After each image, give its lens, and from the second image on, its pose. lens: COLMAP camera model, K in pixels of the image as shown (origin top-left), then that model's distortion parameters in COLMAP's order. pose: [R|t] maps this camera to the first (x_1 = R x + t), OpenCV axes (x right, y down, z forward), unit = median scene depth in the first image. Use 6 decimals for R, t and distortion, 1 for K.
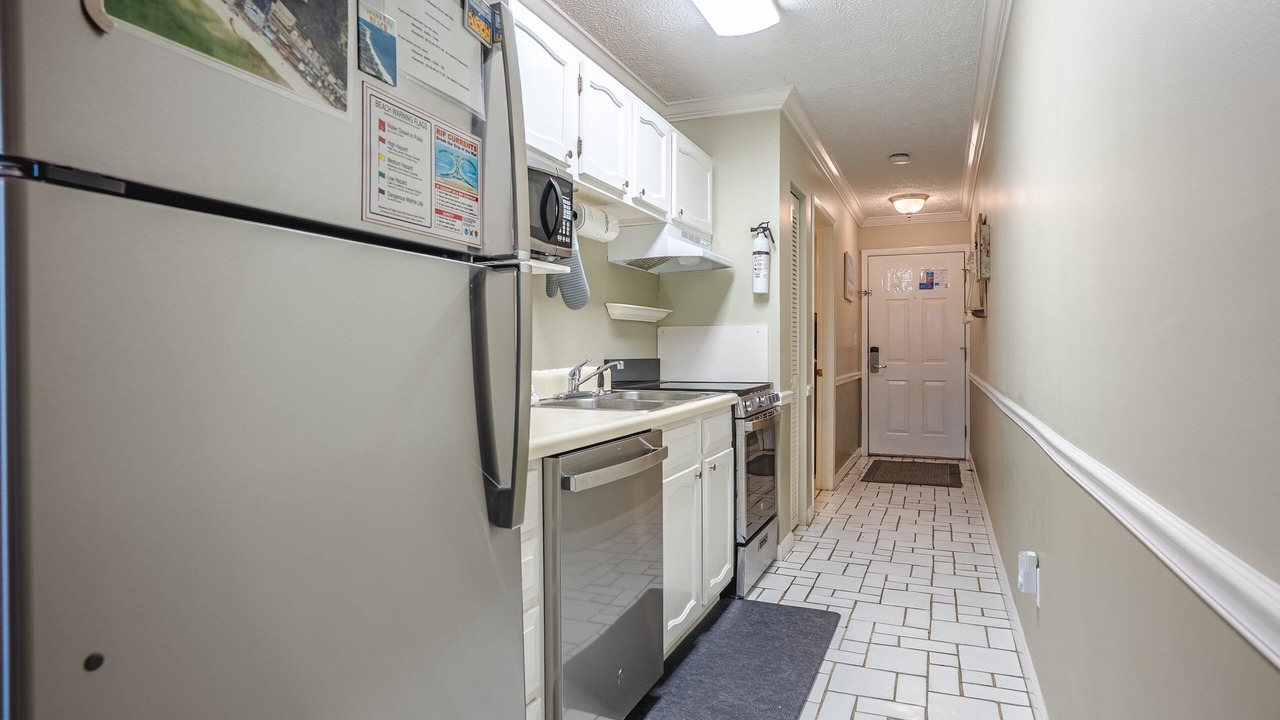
lens RADIAL K [[590.7, 0, 638.9], [0, 590.7, 357.4], [0, 0, 1]] dist [-0.064321, 0.026126]
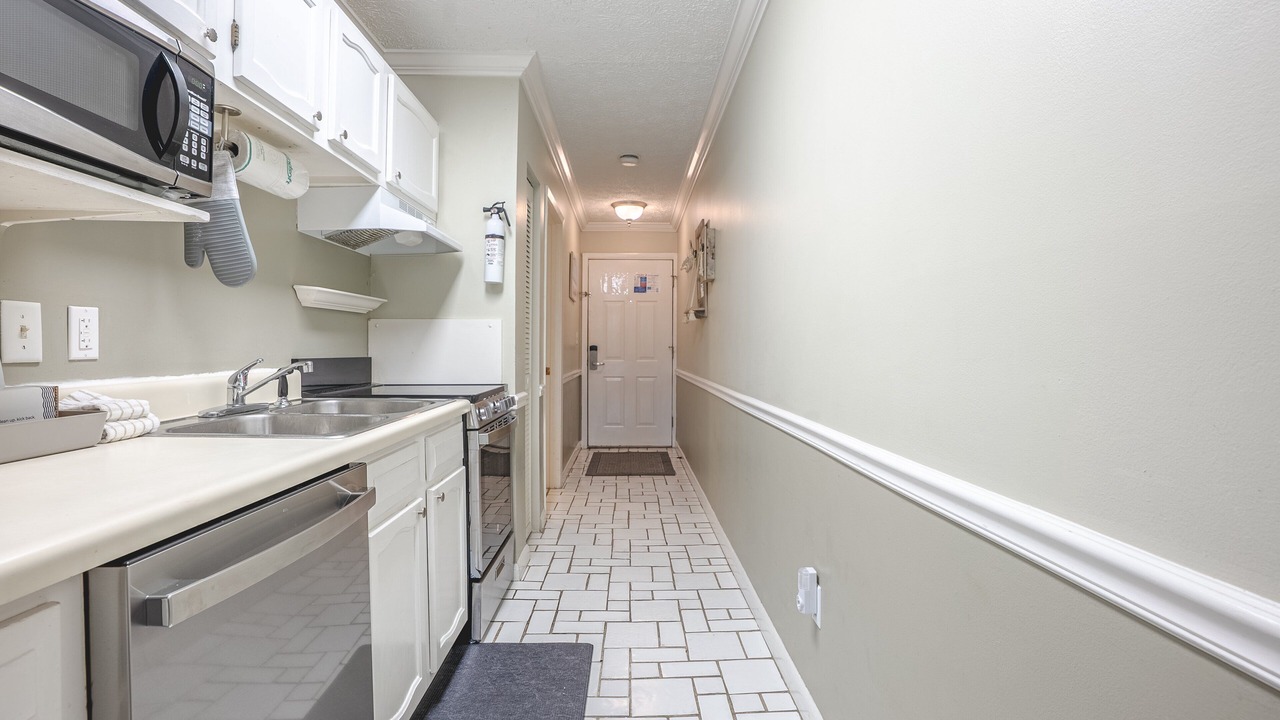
lens RADIAL K [[590.7, 0, 638.9], [0, 590.7, 357.4], [0, 0, 1]] dist [-0.064321, 0.026126]
pose [[0.895459, -0.001686, 0.445140, 0.010741], [0.000160, 0.999994, 0.003468, -0.000704], [-0.445143, -0.003034, 0.895454, 0.129490]]
